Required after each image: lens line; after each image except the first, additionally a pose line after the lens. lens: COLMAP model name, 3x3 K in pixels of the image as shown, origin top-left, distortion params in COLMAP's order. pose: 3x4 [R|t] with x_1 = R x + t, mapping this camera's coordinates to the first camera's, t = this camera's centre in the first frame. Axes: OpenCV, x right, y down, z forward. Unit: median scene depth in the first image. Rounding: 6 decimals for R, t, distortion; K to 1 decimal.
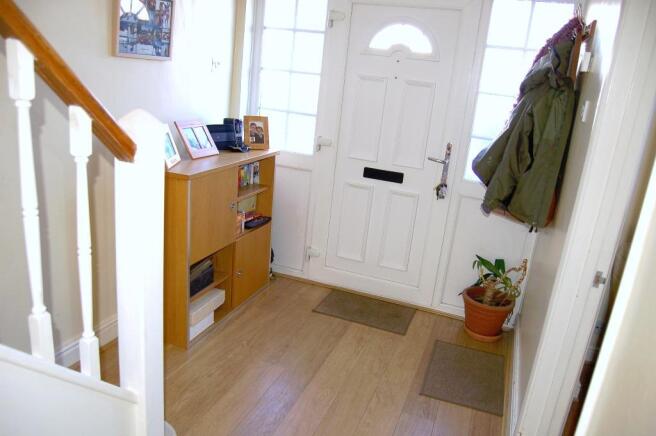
lens RADIAL K [[510.7, 0, 325.1], [0, 510.7, 221.3], [0, 0, 1]] dist [-0.065887, 0.010275]
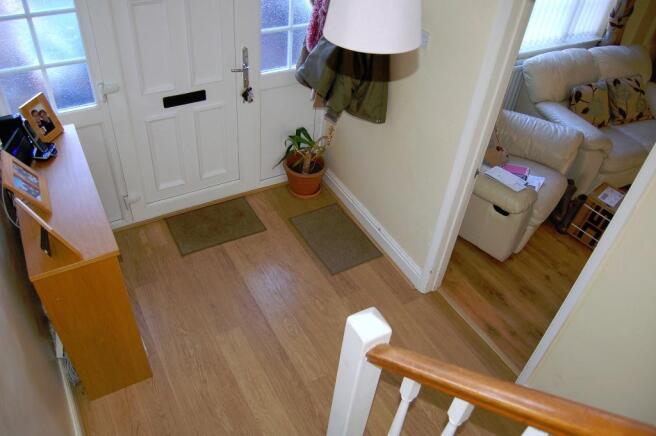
lens RADIAL K [[510.7, 0, 327.2], [0, 510.7, 213.3], [0, 0, 1]] dist [-0.065887, 0.010275]
pose [[0.647851, -0.532297, 0.544931, -0.351051], [0.205985, 0.811113, 0.547418, -0.393231], [-0.733389, -0.242398, 0.635125, 0.180080]]
